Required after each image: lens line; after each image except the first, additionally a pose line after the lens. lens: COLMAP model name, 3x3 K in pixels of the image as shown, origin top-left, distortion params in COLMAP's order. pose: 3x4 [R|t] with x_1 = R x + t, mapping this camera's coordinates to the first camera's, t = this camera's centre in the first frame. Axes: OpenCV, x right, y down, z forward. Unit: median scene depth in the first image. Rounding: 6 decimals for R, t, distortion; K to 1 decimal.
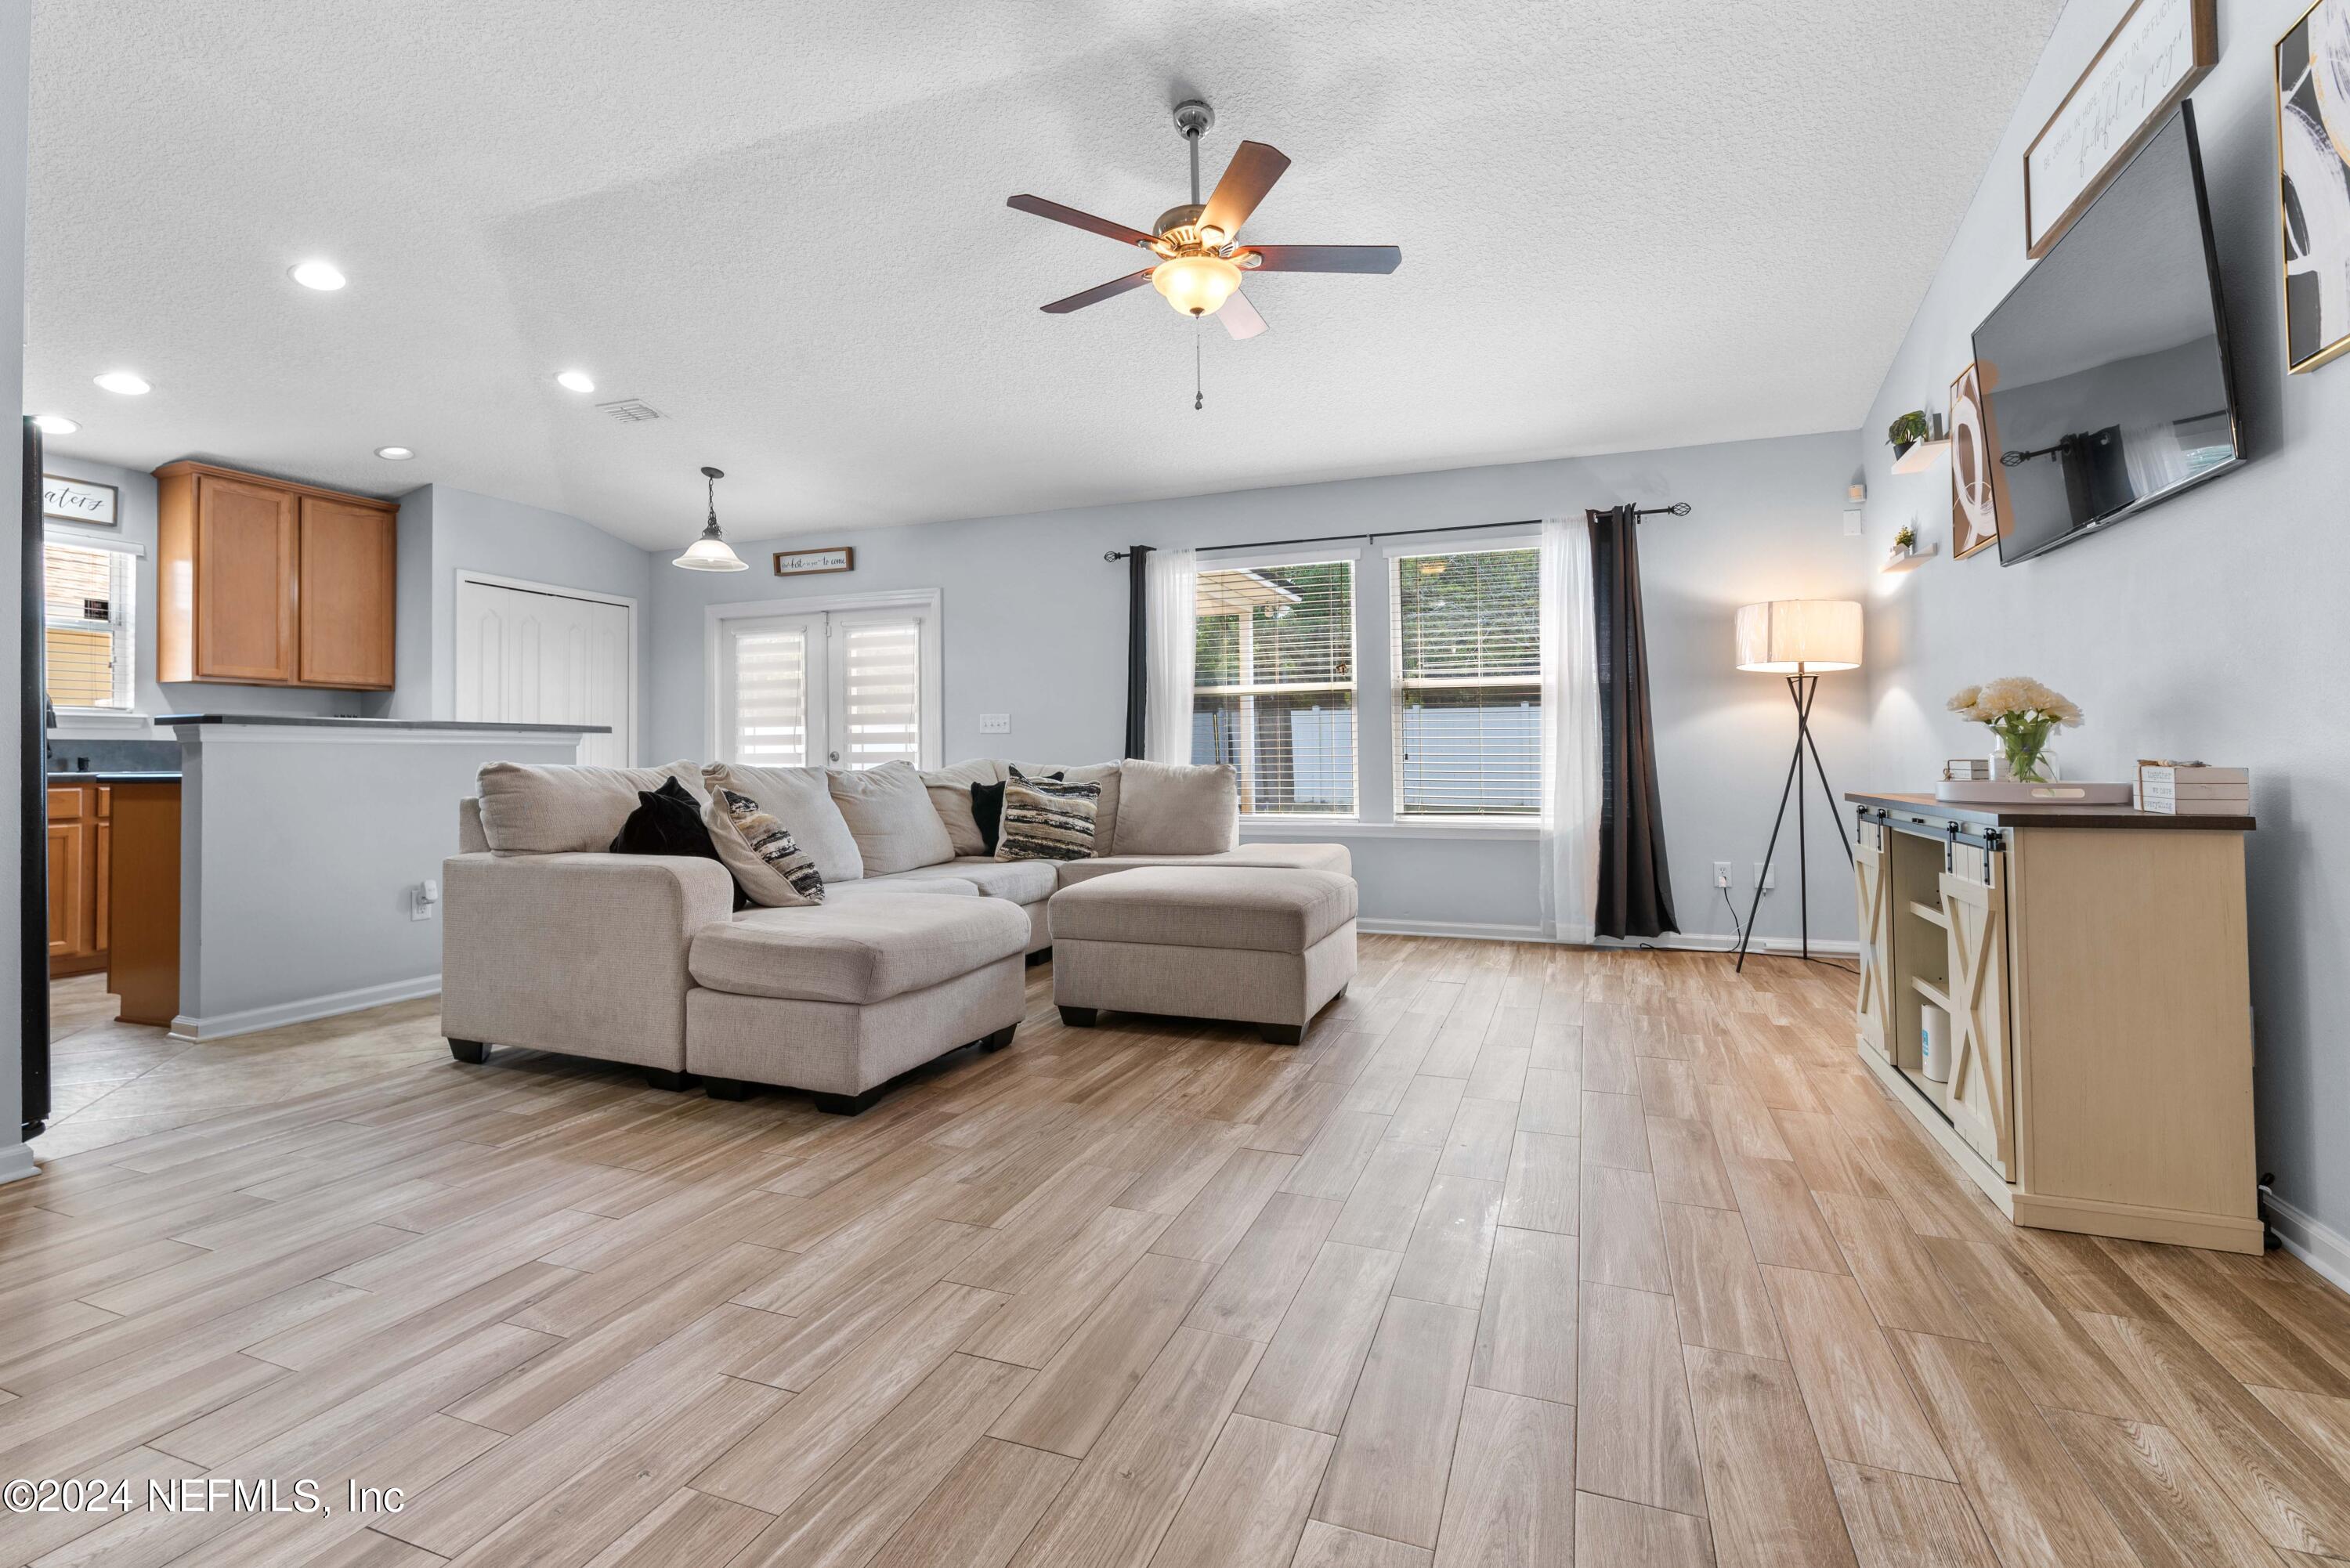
lens RADIAL K [[1072.5, 0, 1171.5], [0, 1072.5, 730.9], [0, 0, 1]] dist [-0.001220, -0.000275]
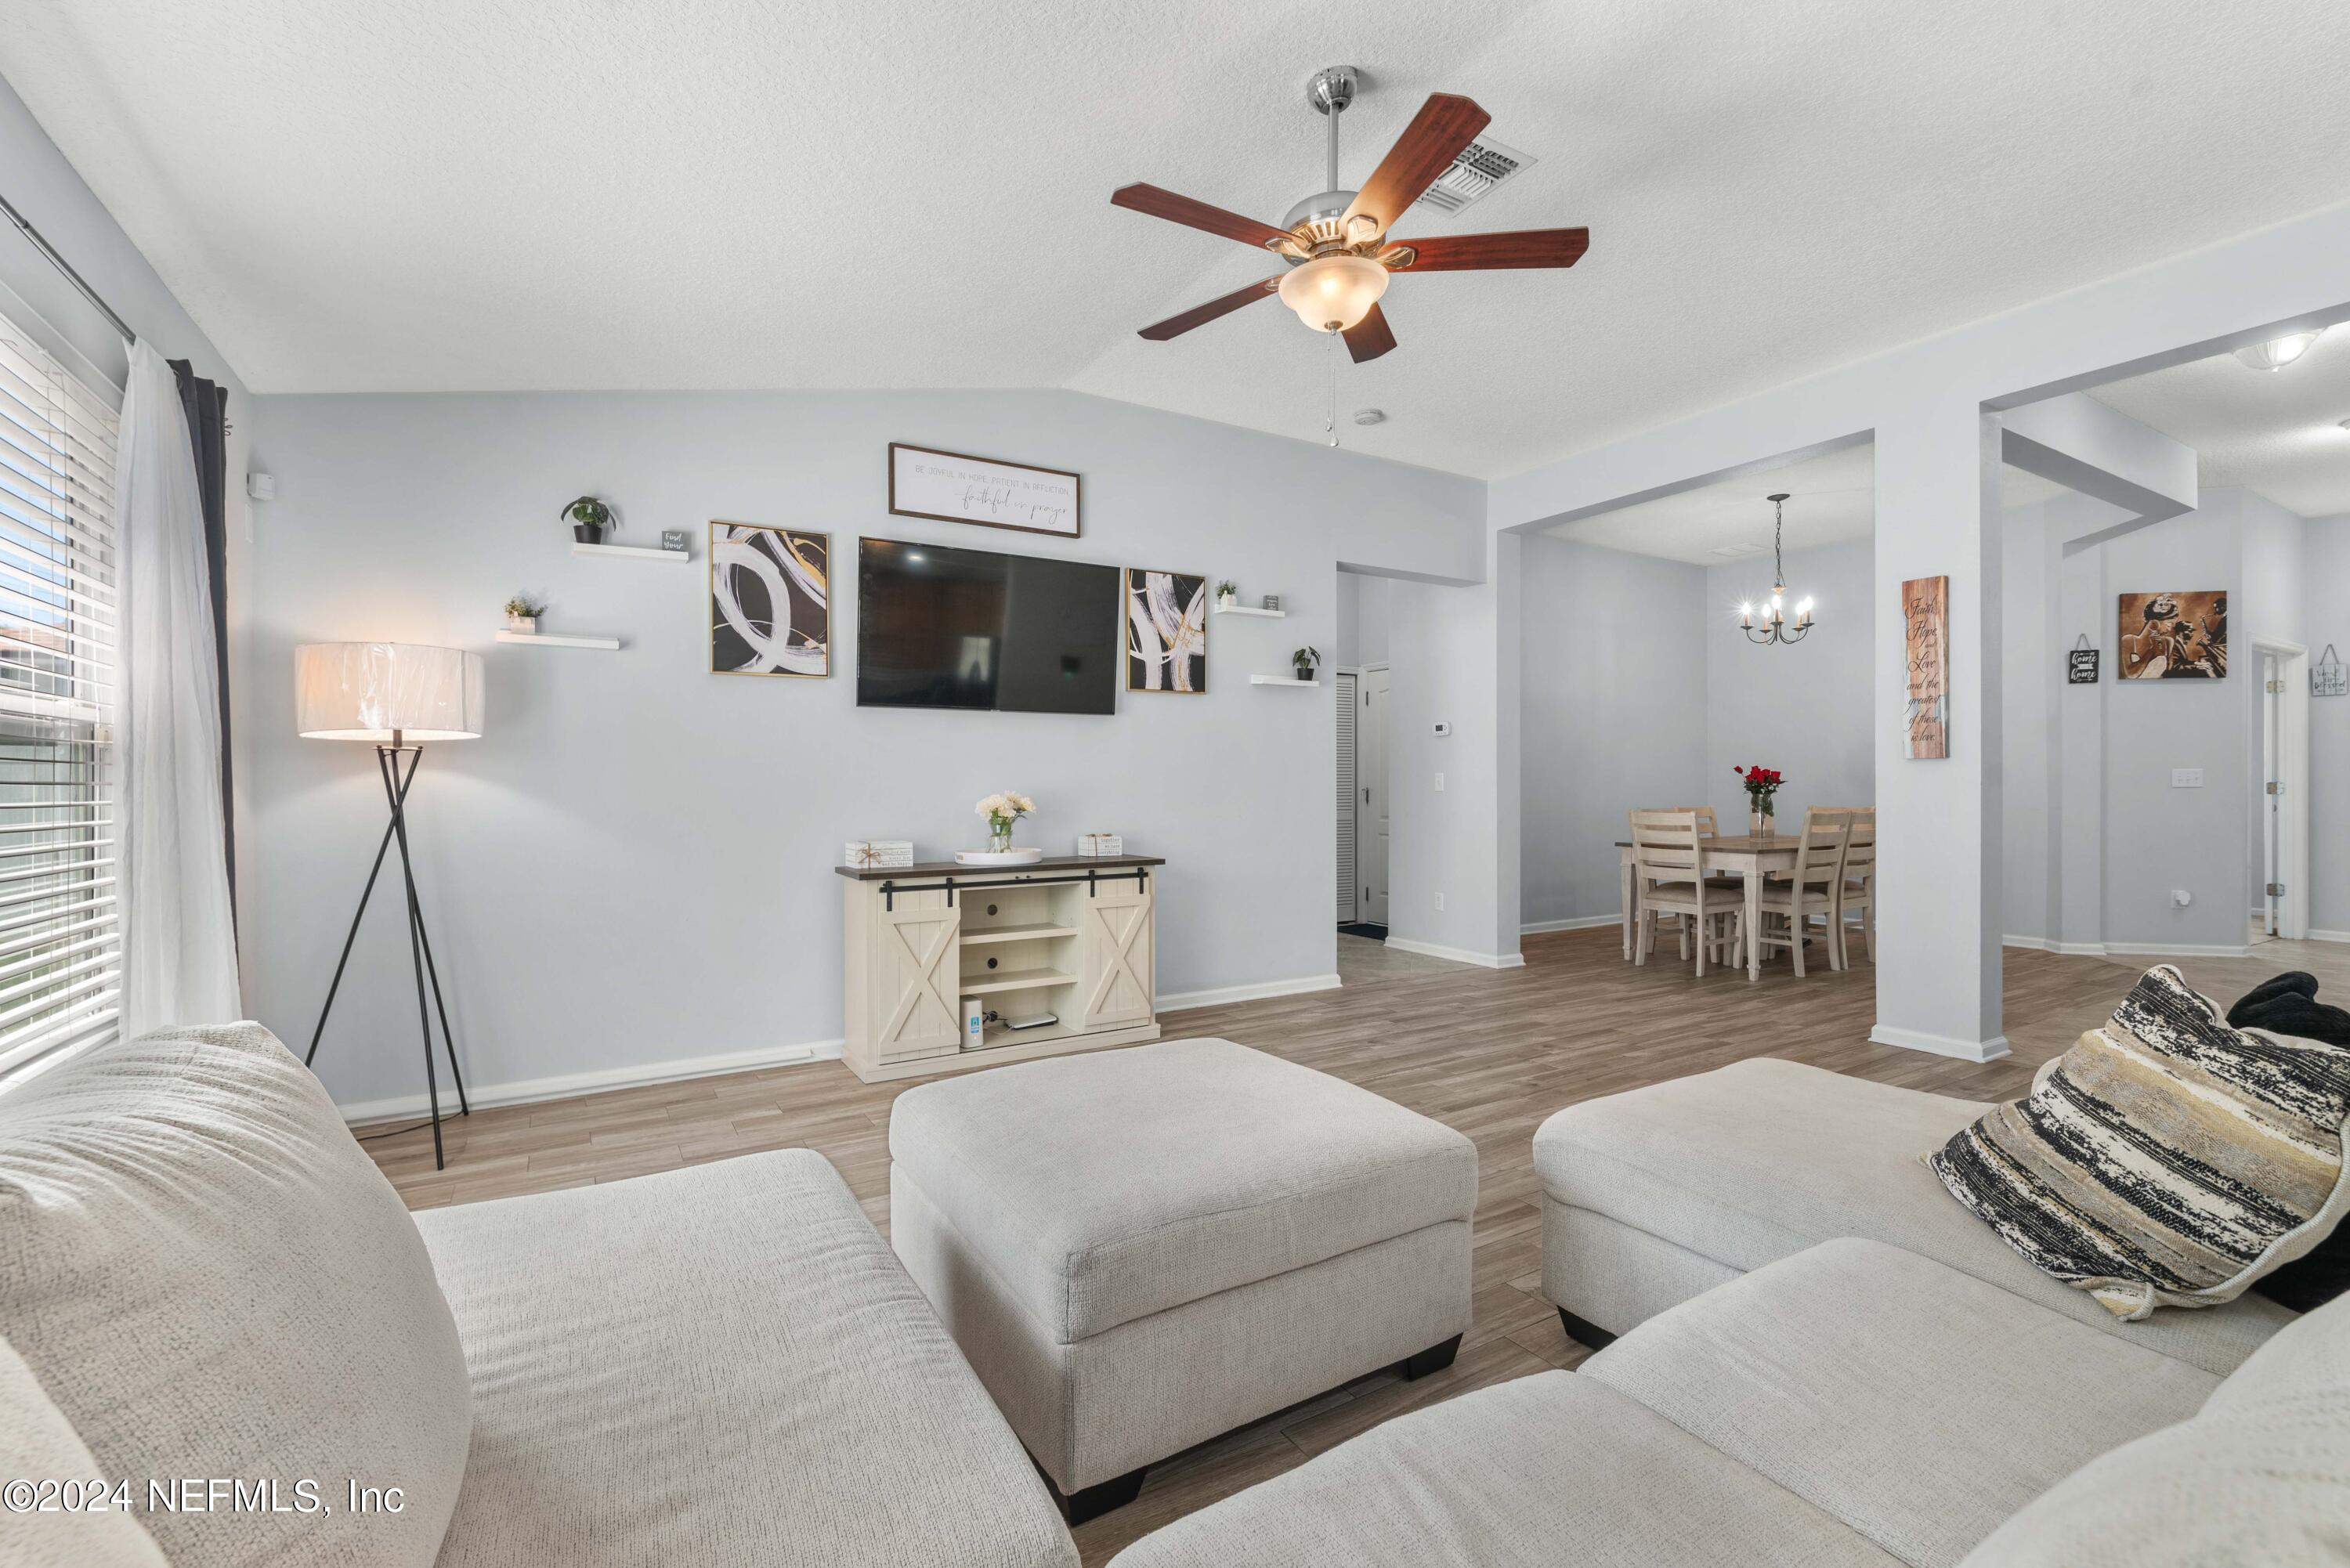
lens RADIAL K [[1012.0, 0, 1163.7], [0, 1012.0, 783.9], [0, 0, 1]] dist [-0.000703, -0.000365]
pose [[-0.788875, 0.008122, 0.614500, -0.425920], [-0.007530, 0.999710, -0.022880, -0.025108], [-0.614508, -0.022676, -0.788585, 2.081123]]
